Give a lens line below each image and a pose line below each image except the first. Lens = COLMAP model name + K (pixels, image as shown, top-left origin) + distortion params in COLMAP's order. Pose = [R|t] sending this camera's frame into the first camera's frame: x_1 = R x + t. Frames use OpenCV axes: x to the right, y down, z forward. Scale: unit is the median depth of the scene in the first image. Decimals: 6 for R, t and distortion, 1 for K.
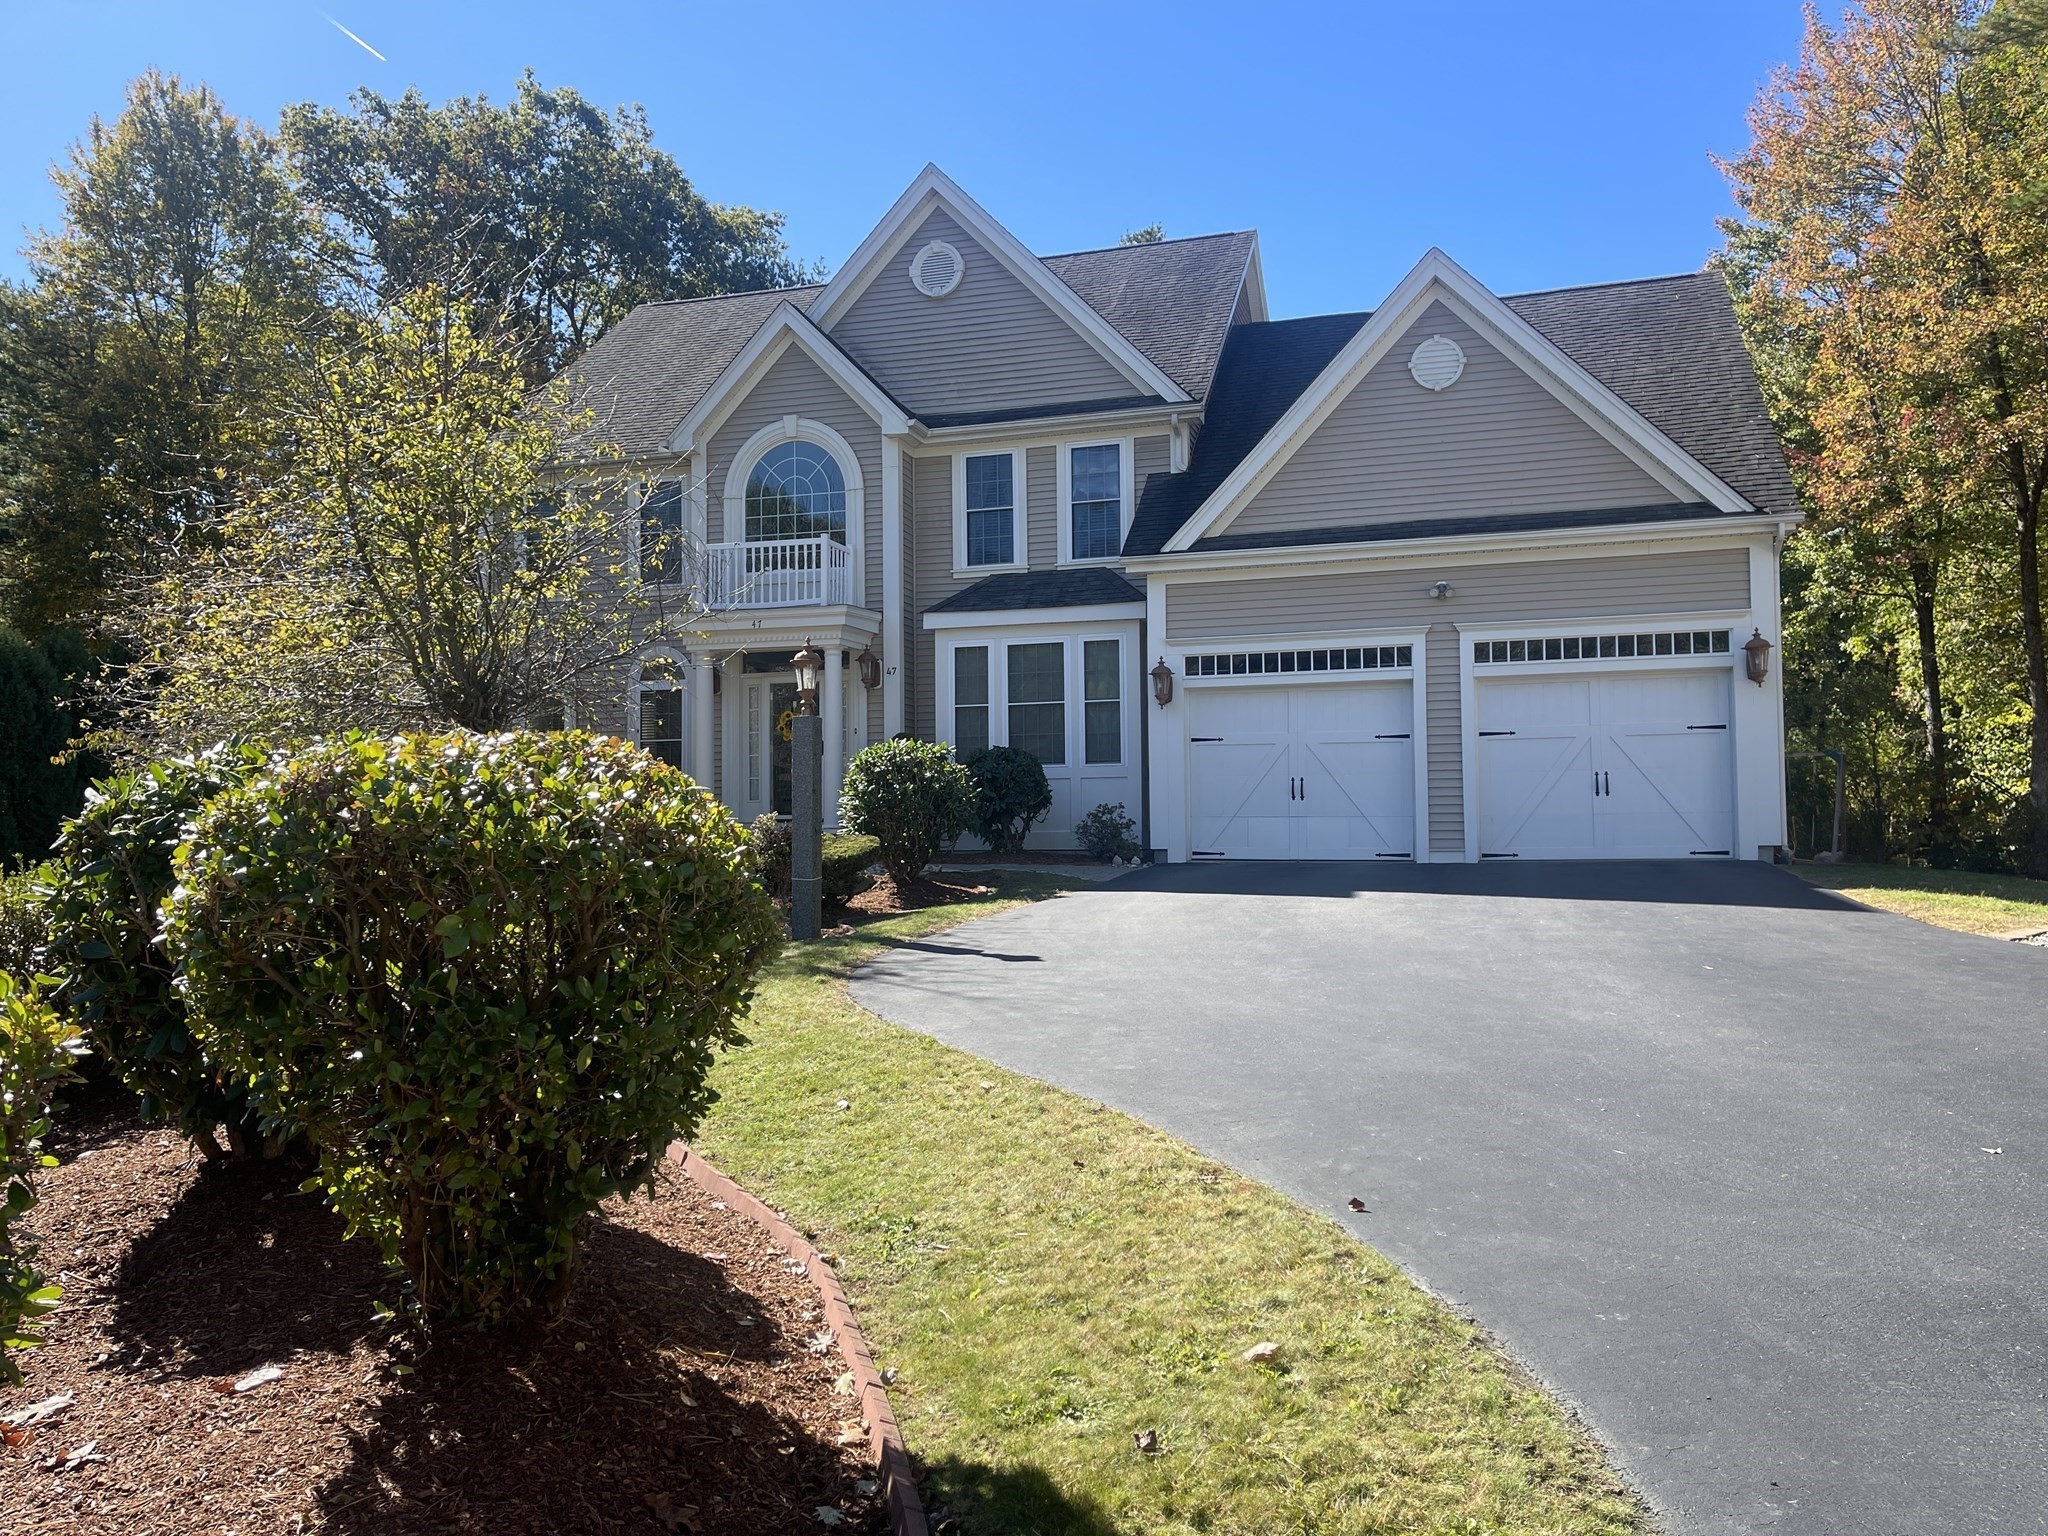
lens RADIAL K [[1545.2, 0, 1057.1], [0, 1545.2, 765.7], [0, 0, 1]] dist [0.082263, -0.105049]
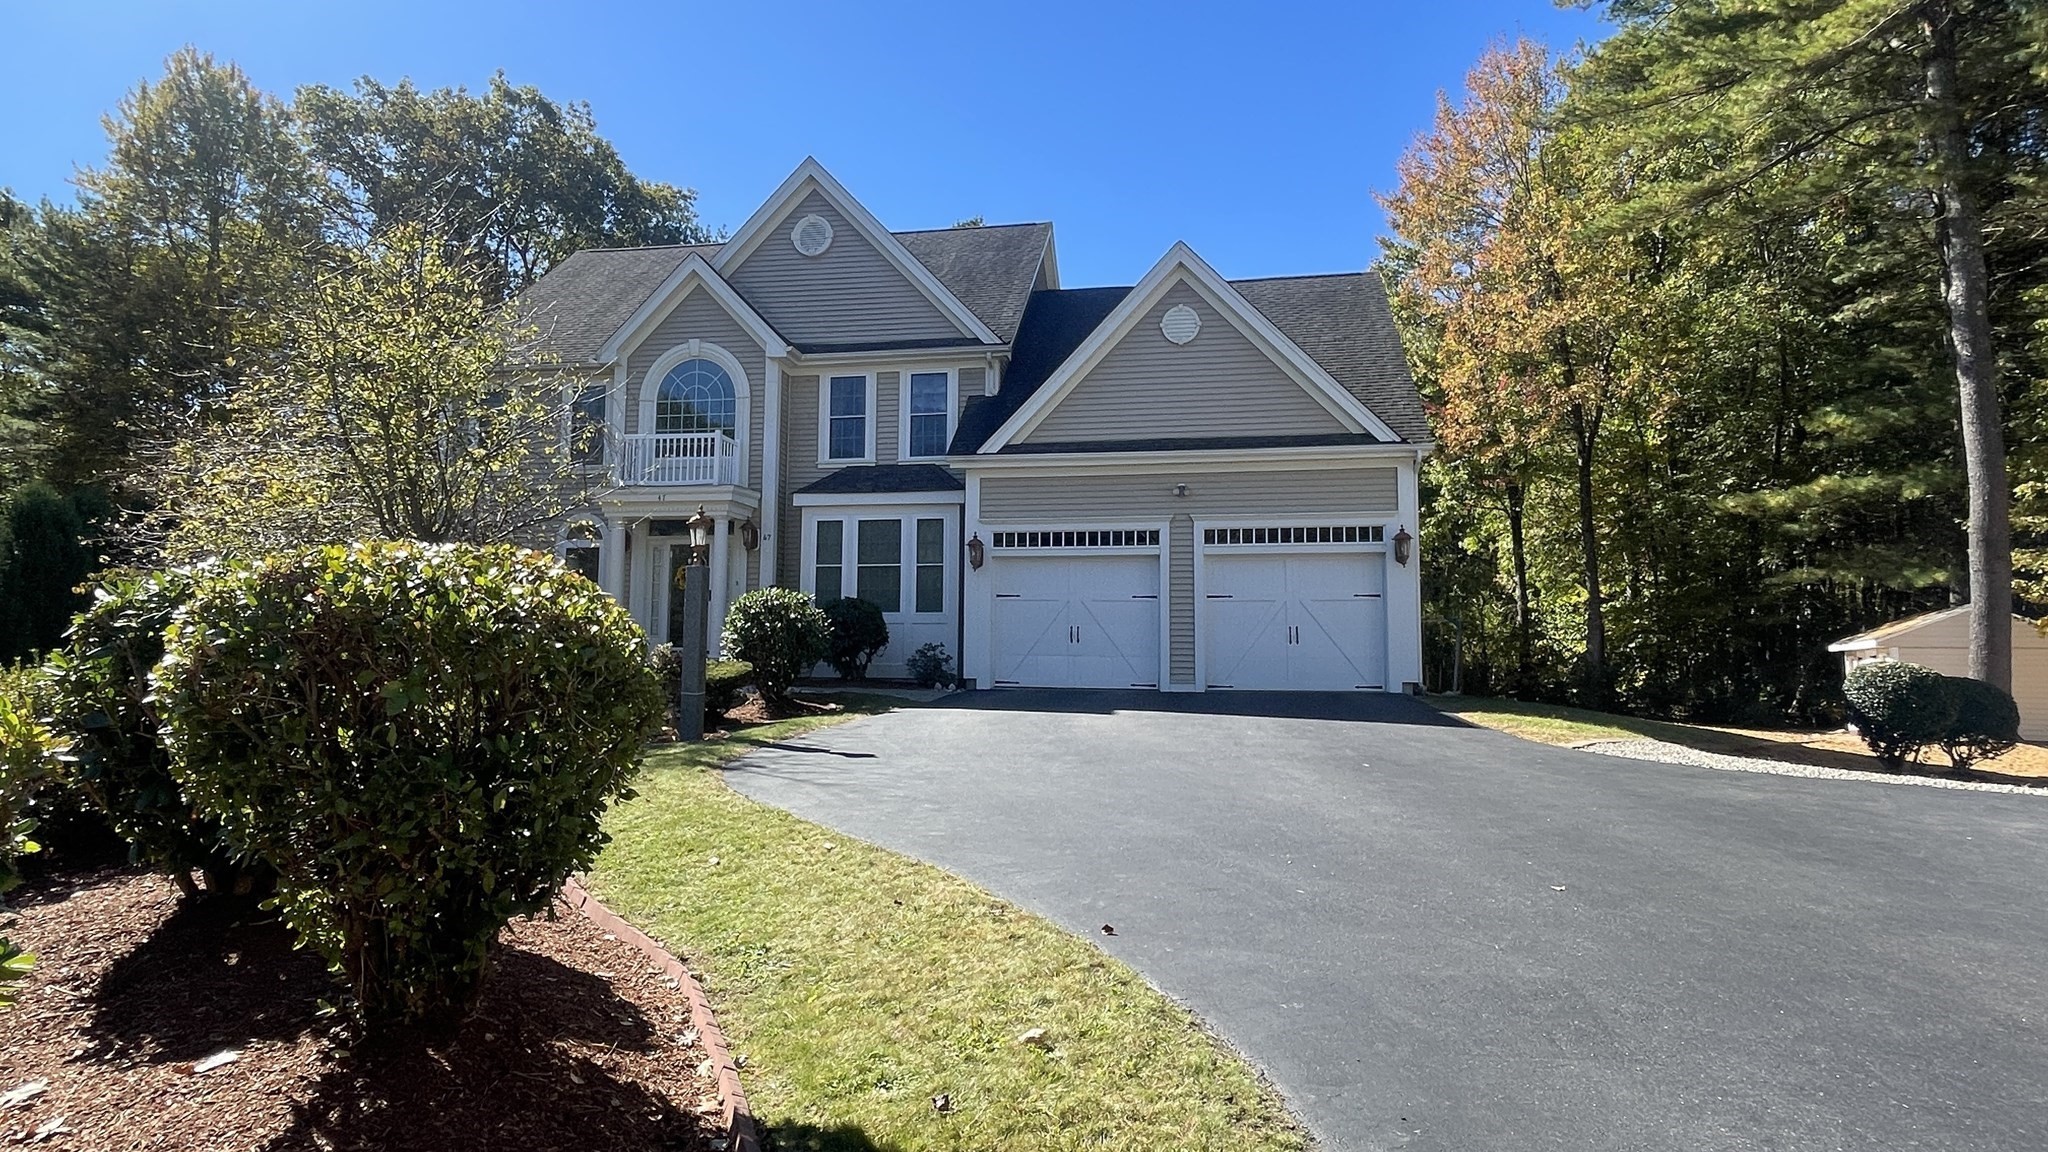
lens RADIAL K [[1172.1, 0, 1024.5], [0, 1172.1, 562.4], [0, 0, 1]] dist [0.039797, -0.062320]
pose [[0.993650, 0.028023, 0.108969, 0.001039], [-0.022763, 0.998529, -0.049218, 0.005036], [-0.110188, 0.046425, 0.992826, 0.000534]]
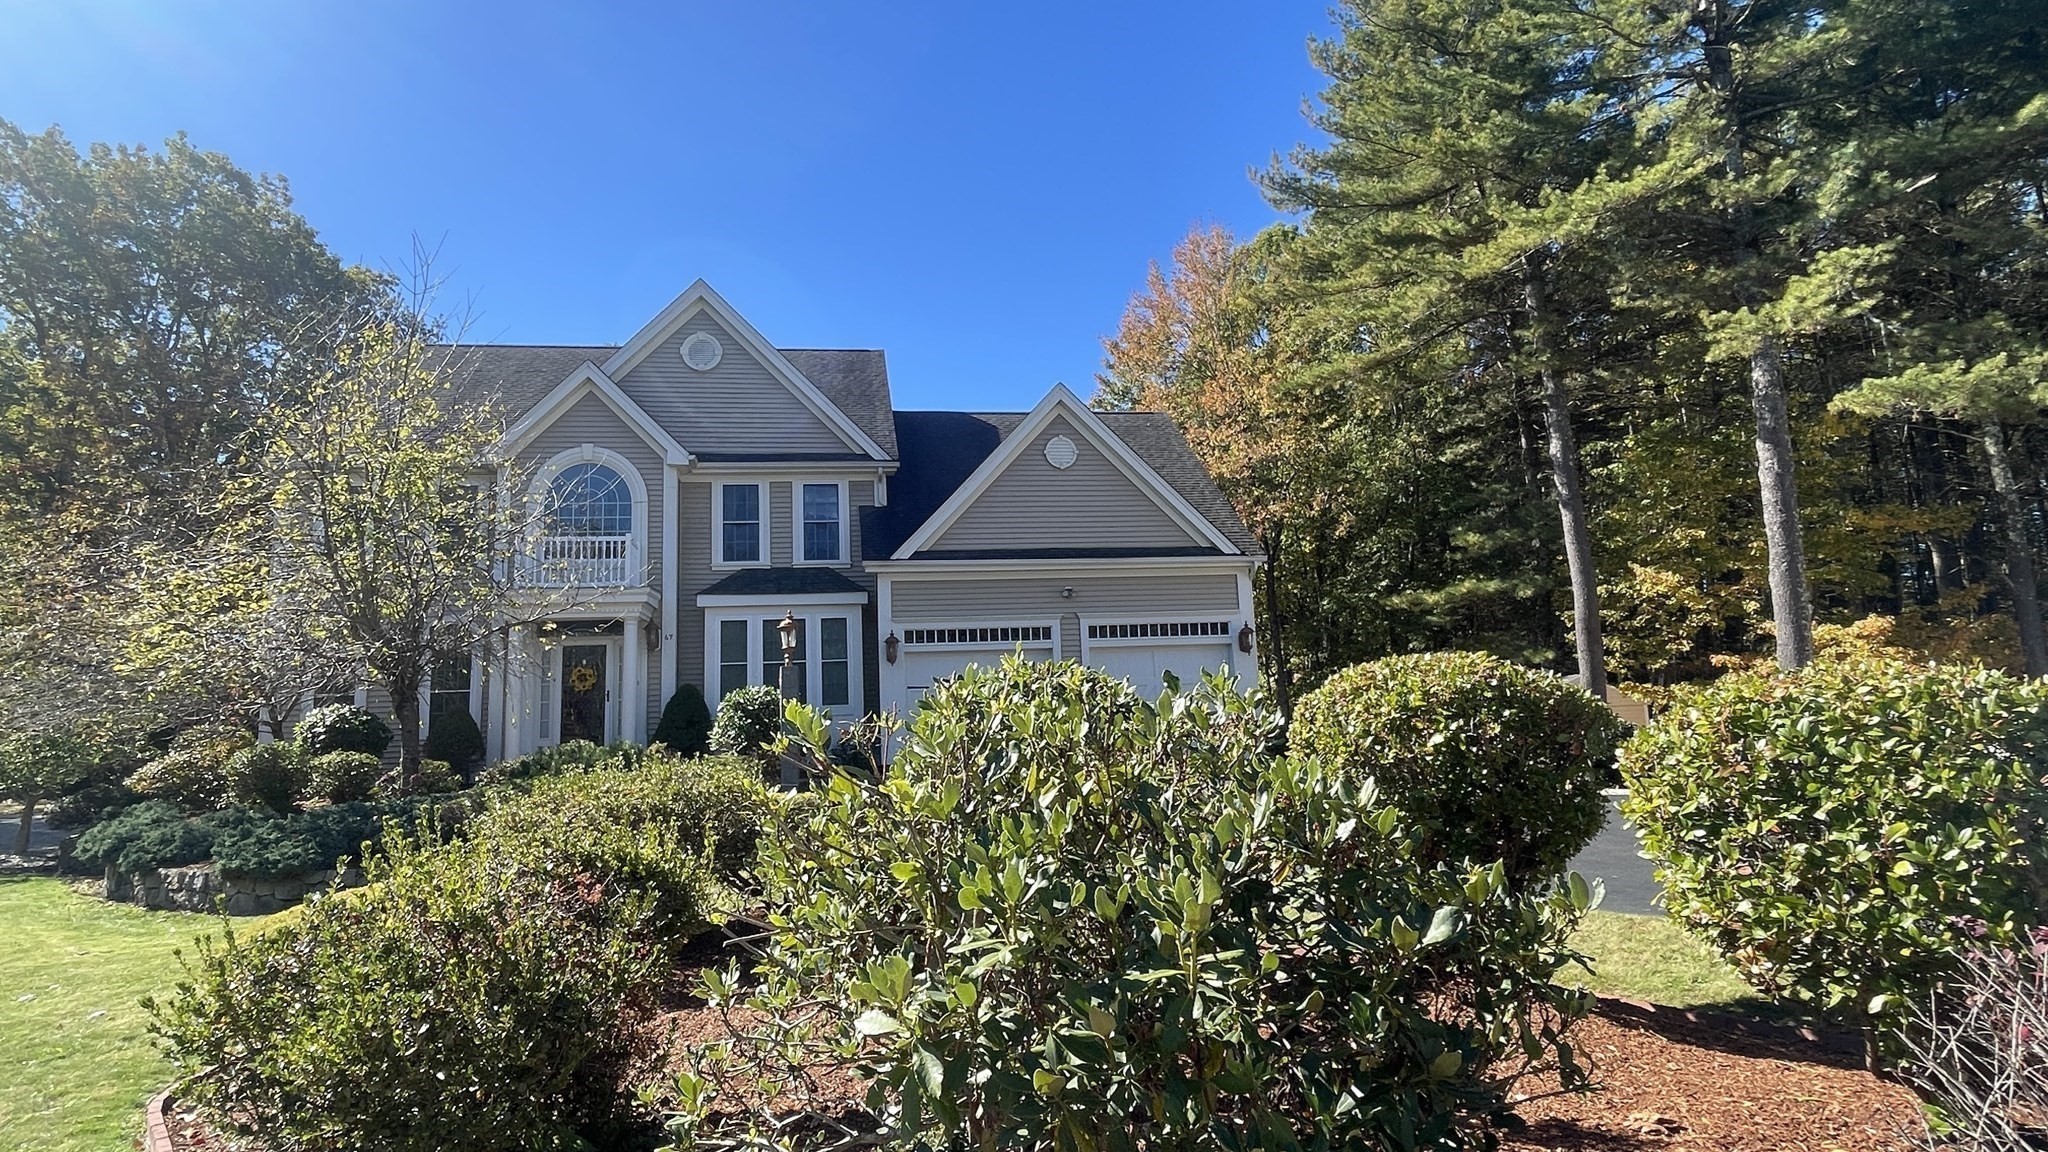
lens RADIAL K [[1118.4, 0, 1024.0], [0, 1118.4, 576.0], [0, 0, 1]] dist [0.003995, 0.000286]
pose [[0.907909, 0.040563, 0.417201, -0.339244], [0.010776, 0.992719, -0.119970, 0.008955], [-0.419030, 0.113418, 0.900861, -0.012693]]
